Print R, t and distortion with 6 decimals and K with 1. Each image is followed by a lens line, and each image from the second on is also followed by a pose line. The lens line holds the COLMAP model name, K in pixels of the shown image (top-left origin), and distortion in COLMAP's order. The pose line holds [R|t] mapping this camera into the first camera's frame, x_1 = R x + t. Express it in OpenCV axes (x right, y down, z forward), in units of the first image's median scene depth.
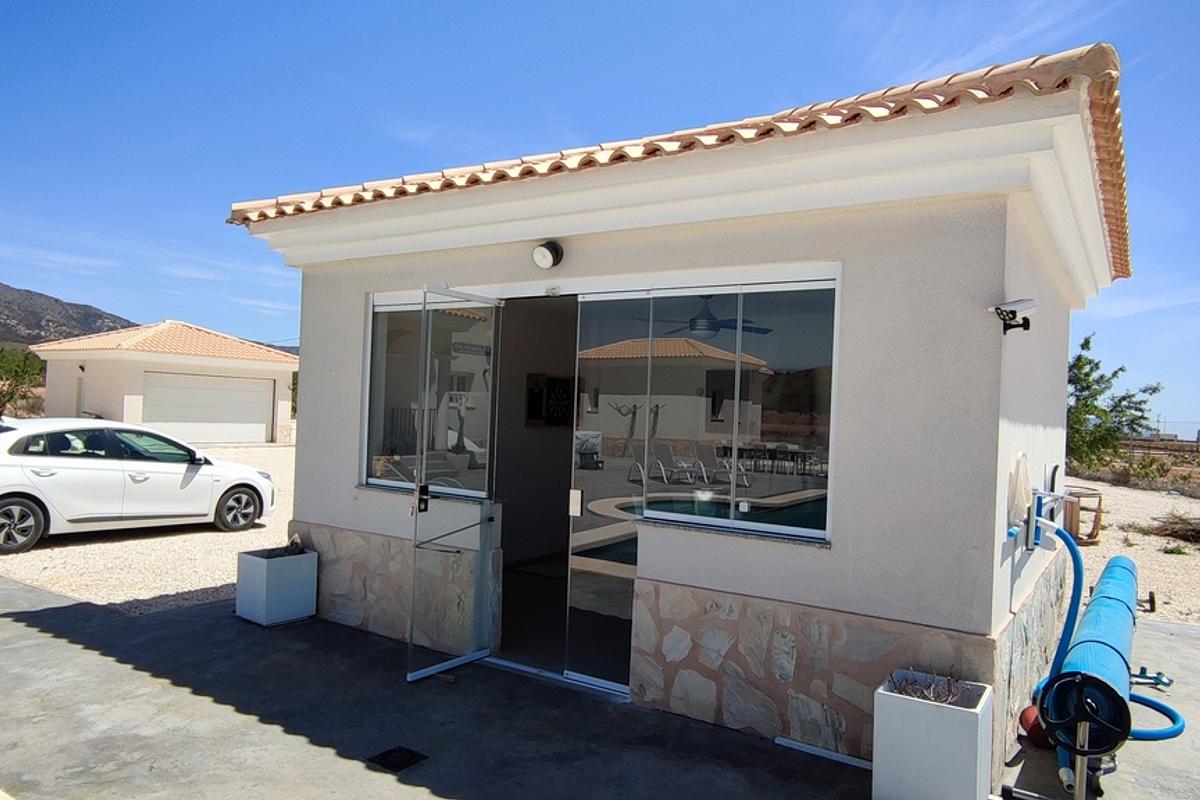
lens RADIAL K [[811.1, 0, 601.5], [0, 811.1, 402.0], [0, 0, 1]] dist [0.004005, -0.001207]
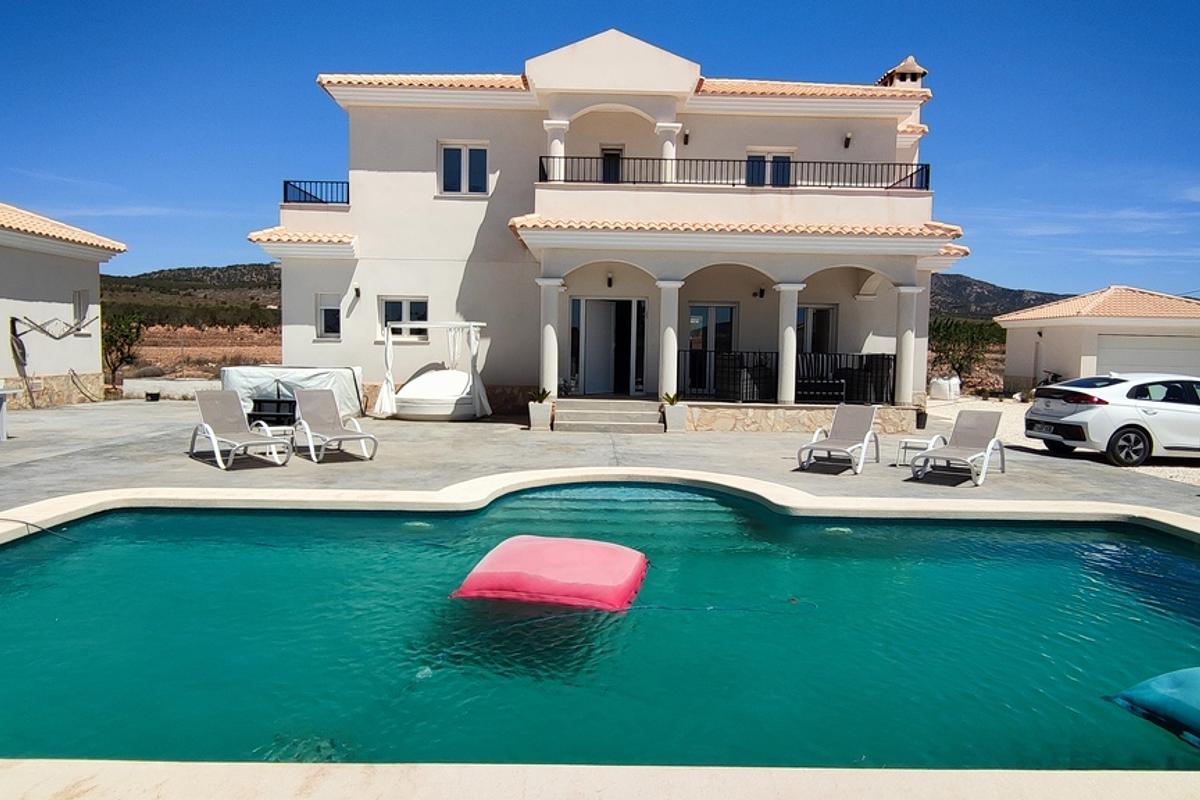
lens RADIAL K [[811.1, 0, 606.0], [0, 811.1, 405.4], [0, 0, 1]] dist [0.004005, -0.001207]
pose [[0.567003, 0.028517, -0.823222, -0.095988], [0.015166, 0.998870, 0.045048, -0.002400], [0.823576, -0.038028, 0.565930, -0.843183]]
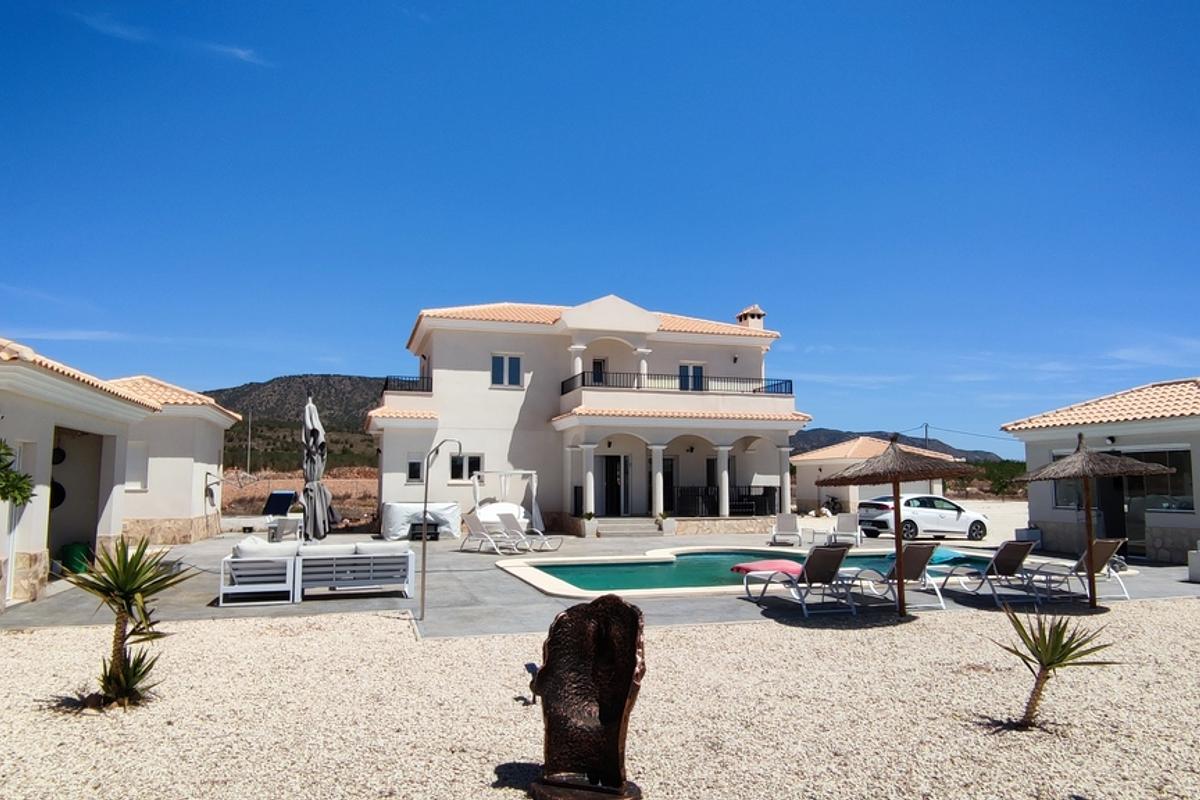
lens RADIAL K [[825.3, 0, 602.7], [0, 825.3, 407.2], [0, 0, 1]] dist [0.007654, -0.004763]
pose [[0.780022, -0.098155, -0.618006, 0.400902], [0.039565, 0.993381, -0.107837, -0.015349], [0.624501, 0.059663, 0.778742, -2.848437]]
